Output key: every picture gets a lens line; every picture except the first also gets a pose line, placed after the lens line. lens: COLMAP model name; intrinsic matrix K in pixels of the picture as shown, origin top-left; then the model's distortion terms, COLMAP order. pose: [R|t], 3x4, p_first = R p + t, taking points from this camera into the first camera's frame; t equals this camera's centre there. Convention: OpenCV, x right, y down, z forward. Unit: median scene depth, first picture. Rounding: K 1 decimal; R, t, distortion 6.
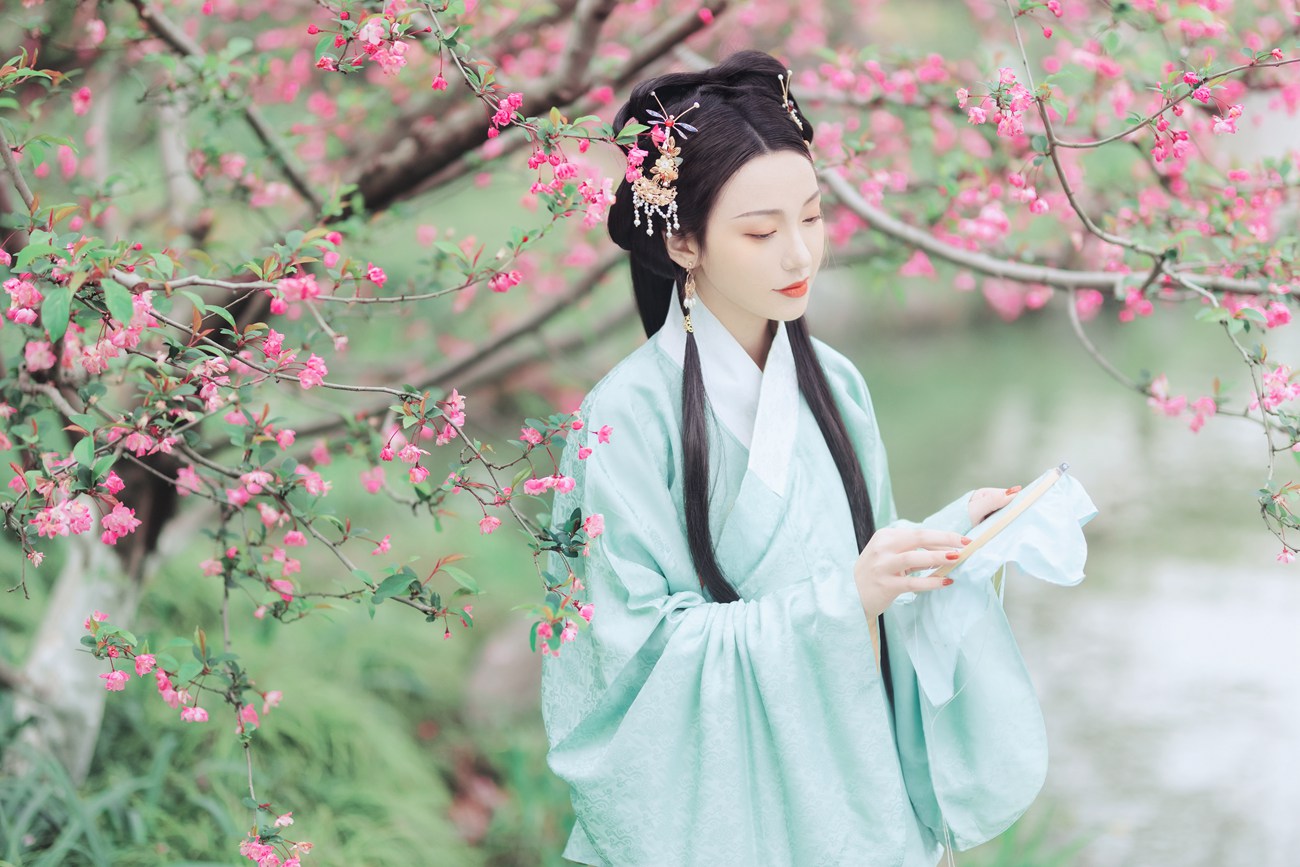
lens RADIAL K [[3209.2, 0, 641.5], [0, 3209.2, 431.7], [0, 0, 1]] dist [0.027456, 0.000000]
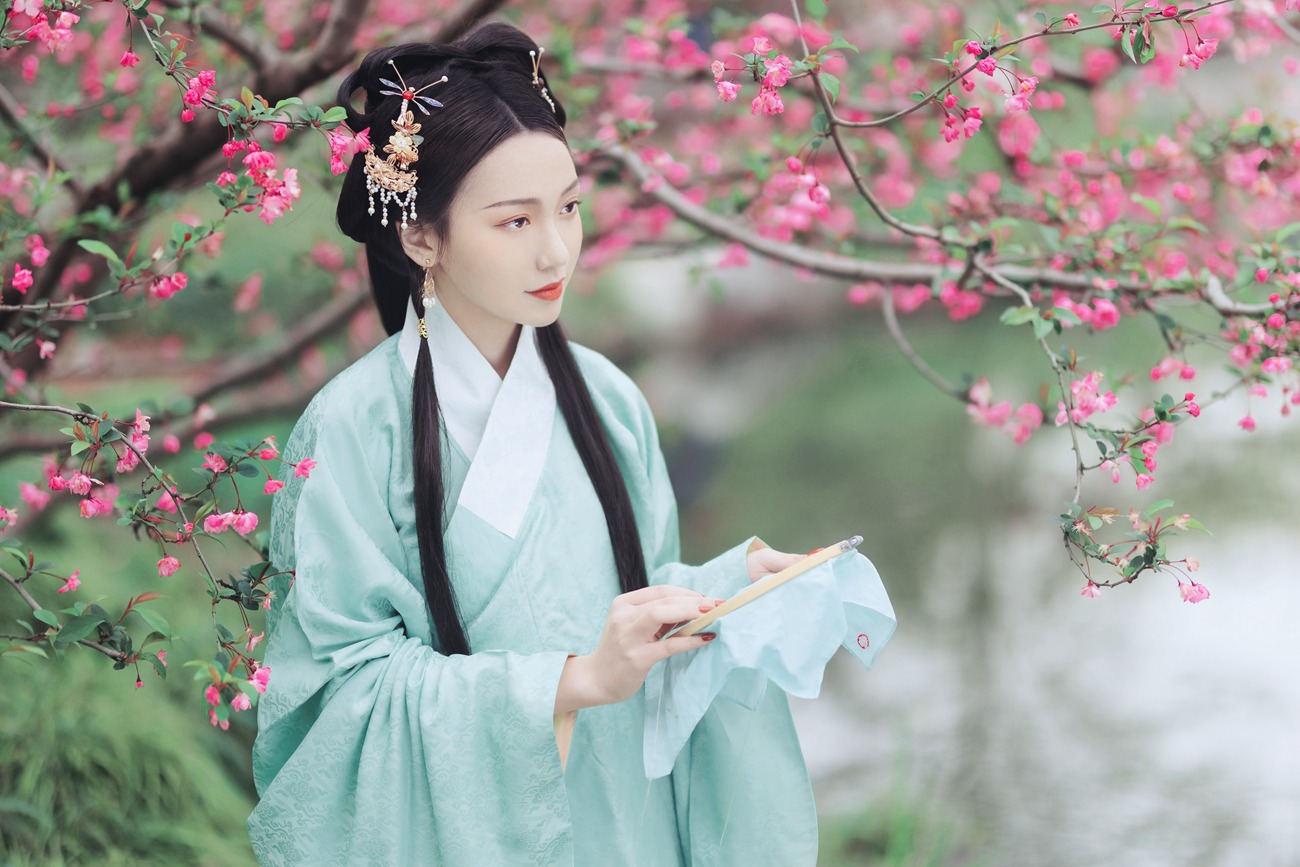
lens RADIAL K [[3209.2, 0, 657.5], [0, 3209.2, 437.2], [0, 0, 1]] dist [0.027456, 0.000000]
pose [[0.999976, -0.004724, -0.004981, 0.082645], [0.004770, 0.999946, 0.009261, -0.011396], [0.004937, -0.009284, 0.999945, 0.114533]]
